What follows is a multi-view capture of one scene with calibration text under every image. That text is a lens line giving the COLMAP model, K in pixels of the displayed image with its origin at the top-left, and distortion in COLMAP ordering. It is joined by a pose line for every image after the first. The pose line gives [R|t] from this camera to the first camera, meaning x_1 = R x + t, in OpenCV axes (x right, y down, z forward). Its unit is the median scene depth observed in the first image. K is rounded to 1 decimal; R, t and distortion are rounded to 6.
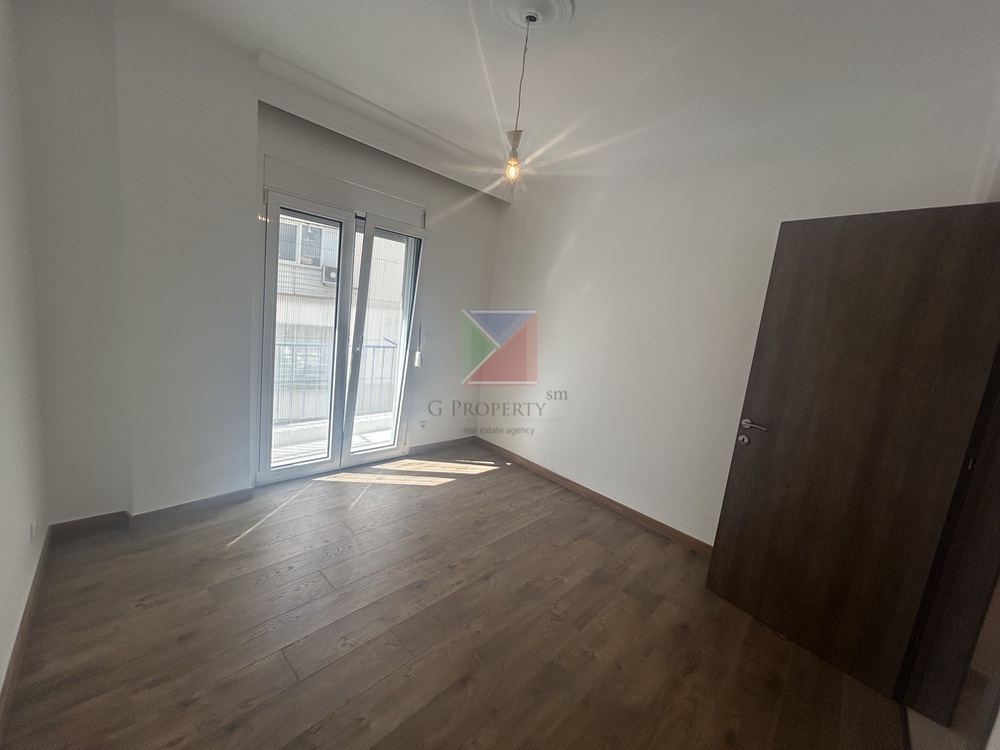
lens RADIAL K [[398.7, 0, 500.7], [0, 398.7, 370.8], [0, 0, 1]] dist [-0.002051, -0.000300]
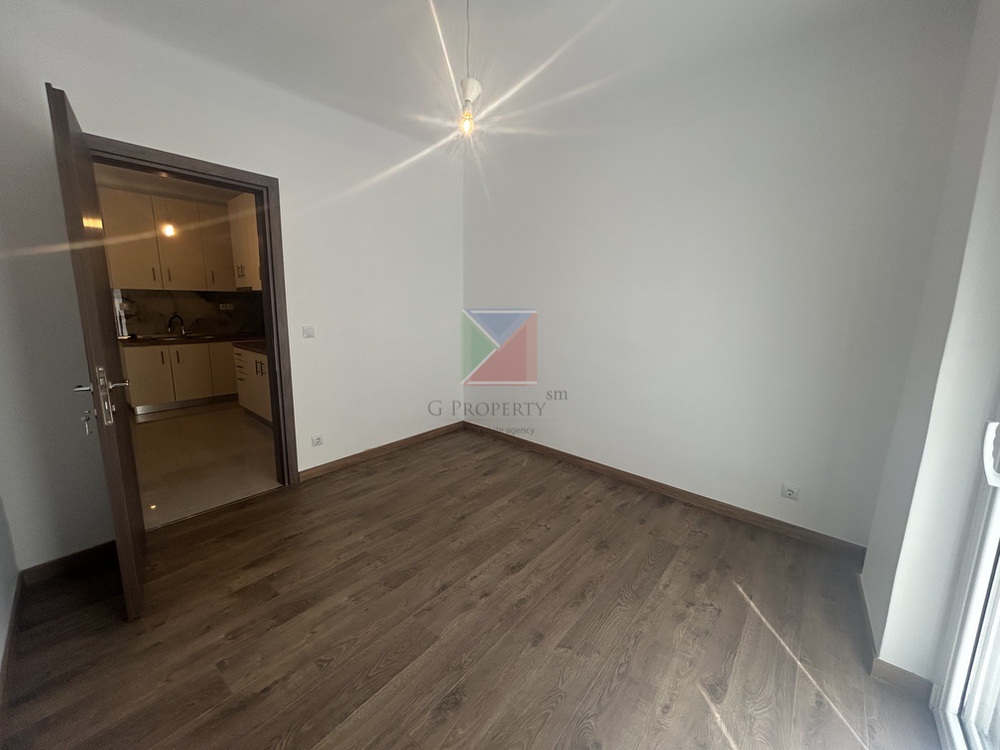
lens RADIAL K [[398.7, 0, 500.7], [0, 398.7, 370.8], [0, 0, 1]] dist [-0.002051, -0.000300]
pose [[-0.989941, -0.115924, -0.081106, -0.034391], [-0.135237, 0.943747, 0.301750, -0.220824], [0.041563, 0.309683, -0.949931, 1.765175]]
